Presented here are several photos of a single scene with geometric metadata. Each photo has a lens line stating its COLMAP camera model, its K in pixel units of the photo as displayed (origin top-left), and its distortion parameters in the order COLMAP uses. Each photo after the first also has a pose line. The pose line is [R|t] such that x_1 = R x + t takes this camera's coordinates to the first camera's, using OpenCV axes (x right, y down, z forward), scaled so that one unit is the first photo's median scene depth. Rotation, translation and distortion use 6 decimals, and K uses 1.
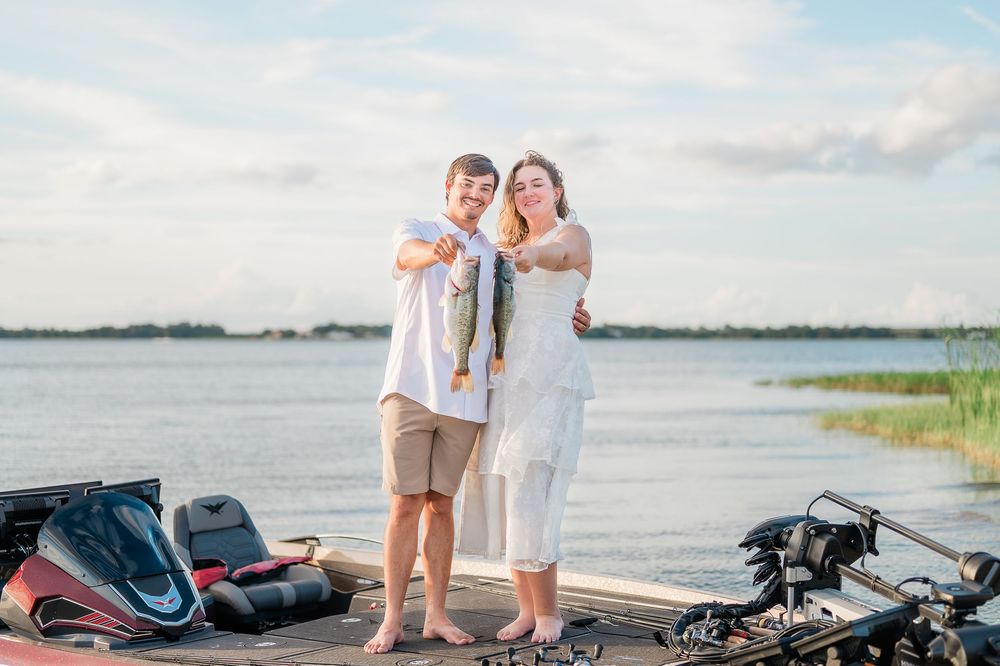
lens RADIAL K [[1847.7, 0, 515.4], [0, 1847.7, 290.7], [0, 0, 1]] dist [0.009986, 0.000000]
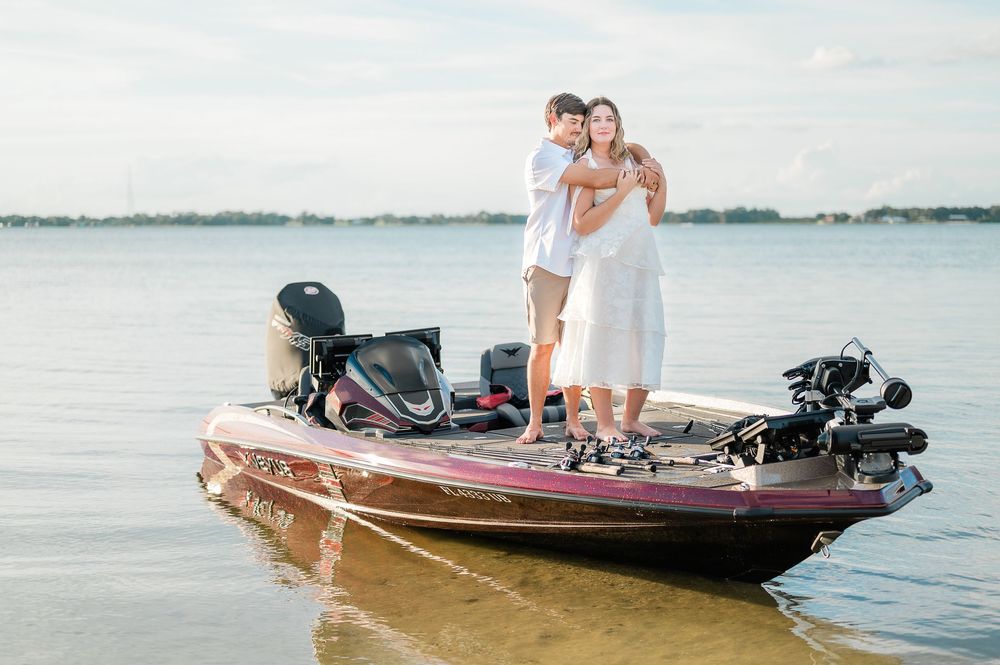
lens RADIAL K [[1680.6, 0, 502.1], [0, 1680.6, 329.7], [0, 0, 1]] dist [0.053245, 0.000000]
pose [[0.952919, 0.010689, -0.303038, 0.282448], [0.016578, 0.996047, 0.087262, -0.011361], [0.302773, -0.088177, 0.948975, -0.257584]]
